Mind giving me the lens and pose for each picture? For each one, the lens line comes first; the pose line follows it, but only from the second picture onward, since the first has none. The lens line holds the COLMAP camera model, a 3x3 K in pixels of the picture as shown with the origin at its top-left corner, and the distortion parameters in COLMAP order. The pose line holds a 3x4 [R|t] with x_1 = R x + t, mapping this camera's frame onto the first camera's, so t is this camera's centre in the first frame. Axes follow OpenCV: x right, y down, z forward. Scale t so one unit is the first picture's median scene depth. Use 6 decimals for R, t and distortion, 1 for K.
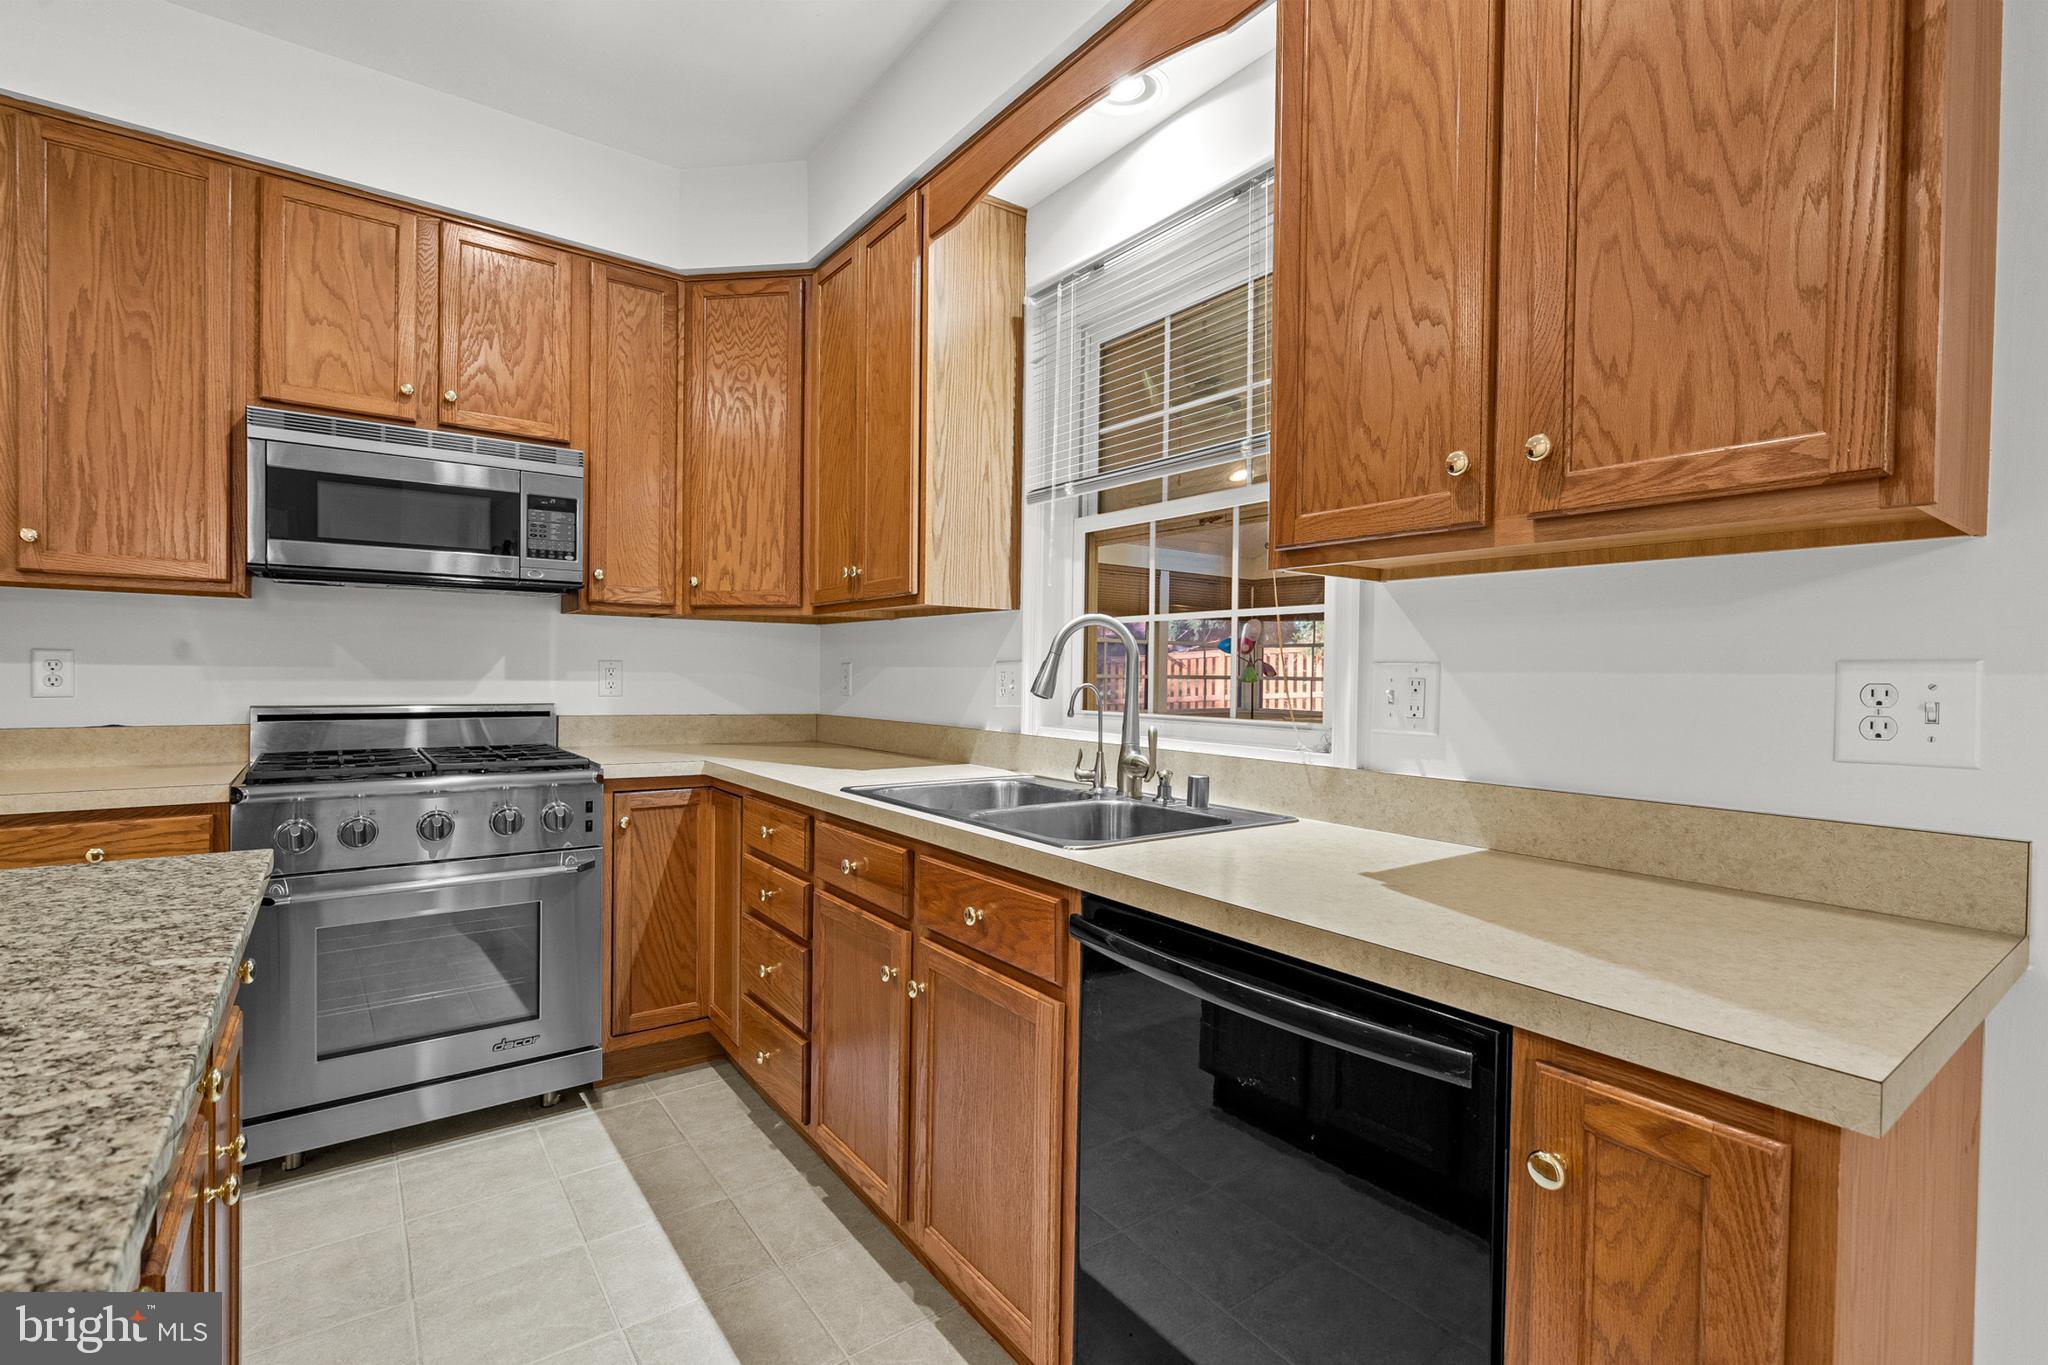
lens RADIAL K [[919.3, 0, 1018.1], [0, 919.3, 686.2], [0, 0, 1]] dist [-0.003767, -0.000455]
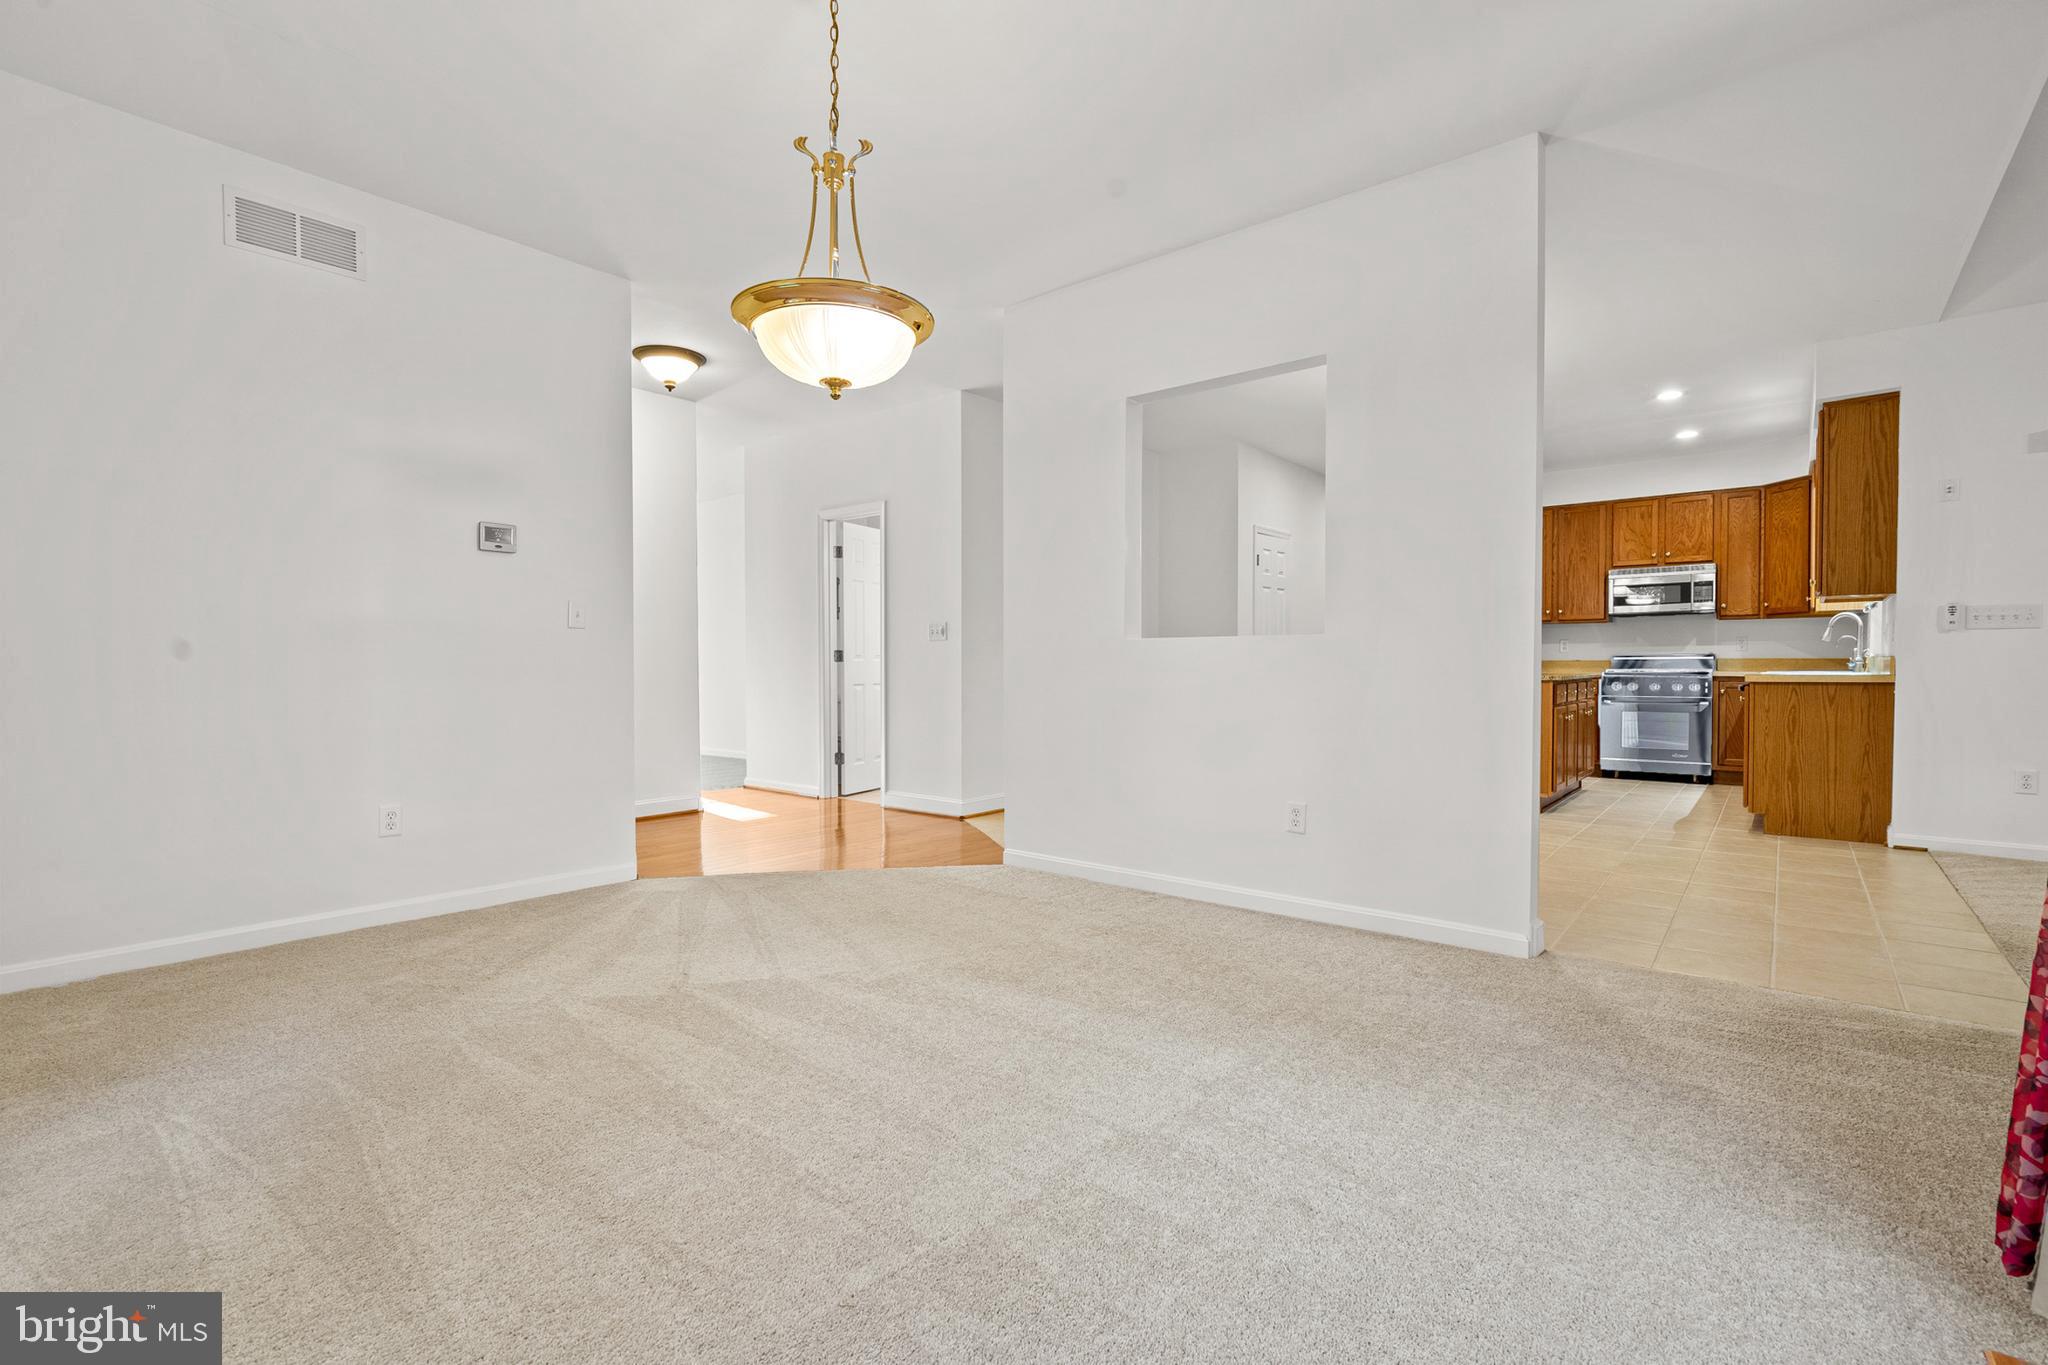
lens RADIAL K [[919.3, 0, 1016.7], [0, 919.3, 680.5], [0, 0, 1]] dist [-0.003767, -0.000455]
pose [[0.235785, 0.004378, -0.971795, 1.806946], [-0.003943, 0.999986, 0.003548, 0.107335], [0.971797, 0.002995, 0.235799, -1.802997]]
